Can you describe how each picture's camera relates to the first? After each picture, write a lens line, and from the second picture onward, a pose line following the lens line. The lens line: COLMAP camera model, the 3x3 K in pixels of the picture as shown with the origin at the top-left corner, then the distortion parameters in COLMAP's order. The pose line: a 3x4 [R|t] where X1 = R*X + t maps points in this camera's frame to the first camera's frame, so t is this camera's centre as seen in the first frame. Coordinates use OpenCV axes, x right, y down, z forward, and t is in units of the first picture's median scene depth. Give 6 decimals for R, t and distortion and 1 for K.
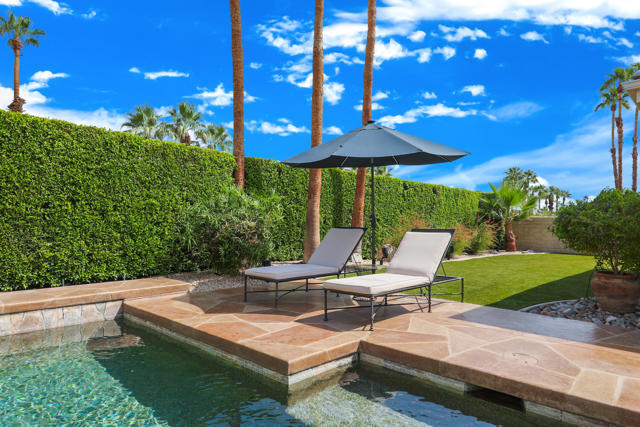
lens RADIAL K [[416.1, 0, 320.0], [0, 416.1, 213.5], [0, 0, 1]] dist [-0.002492, -0.002366]
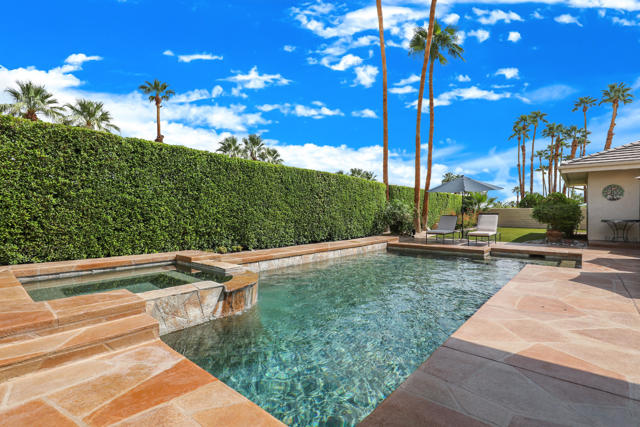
lens RADIAL K [[318.5, 0, 320.0], [0, 318.5, 213.5], [0, 0, 1]] dist [-0.000352, 0.000056]
pose [[0.996157, -0.012363, 0.086709, -0.402153], [0.009923, 0.999544, 0.028517, -0.018217], [-0.087022, -0.027547, 0.995825, -0.392002]]
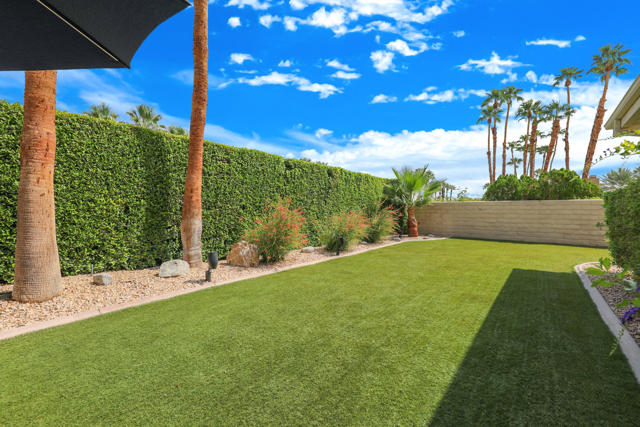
lens RADIAL K [[281.2, 0, 328.3], [0, 281.2, 210.2], [0, 0, 1]] dist [-0.000558, -0.000059]
pose [[0.992596, -0.011662, 0.120900, 0.175457], [0.008007, 0.999497, 0.030670, 0.004967], [-0.121197, -0.029475, 0.992191, 0.355942]]
